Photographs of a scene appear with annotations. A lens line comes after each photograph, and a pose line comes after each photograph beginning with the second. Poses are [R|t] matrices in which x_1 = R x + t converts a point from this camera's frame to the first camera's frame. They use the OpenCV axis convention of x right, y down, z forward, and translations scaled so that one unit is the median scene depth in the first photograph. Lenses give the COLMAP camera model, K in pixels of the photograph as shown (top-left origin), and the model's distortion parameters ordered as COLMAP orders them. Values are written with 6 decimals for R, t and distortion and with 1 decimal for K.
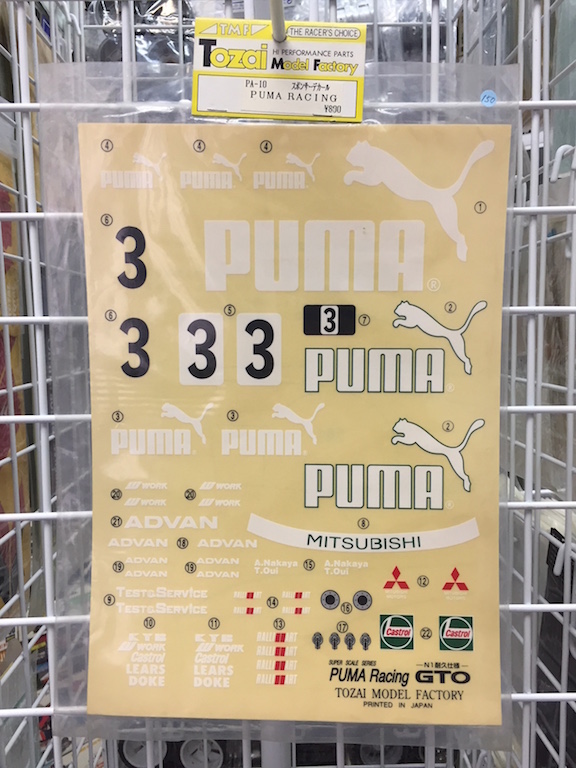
lens RADIAL K [[672.1, 0, 288.0], [0, 672.1, 384.0], [0, 0, 1]] dist [0.094300, -0.141459]
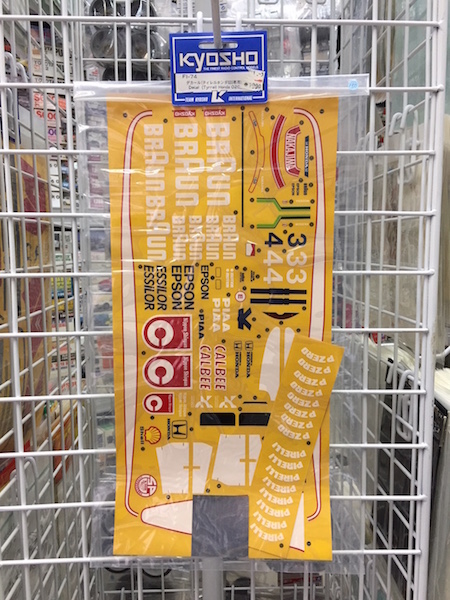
lens RADIAL K [[525.0, 0, 225.0], [0, 525.0, 300.0], [0, 0, 1]] dist [0.094300, -0.141459]
pose [[0.999793, 0.008801, 0.018361, -0.012215], [-0.009106, 0.999821, 0.016583, 0.056106], [-0.018211, -0.016747, 0.999694, -0.194158]]
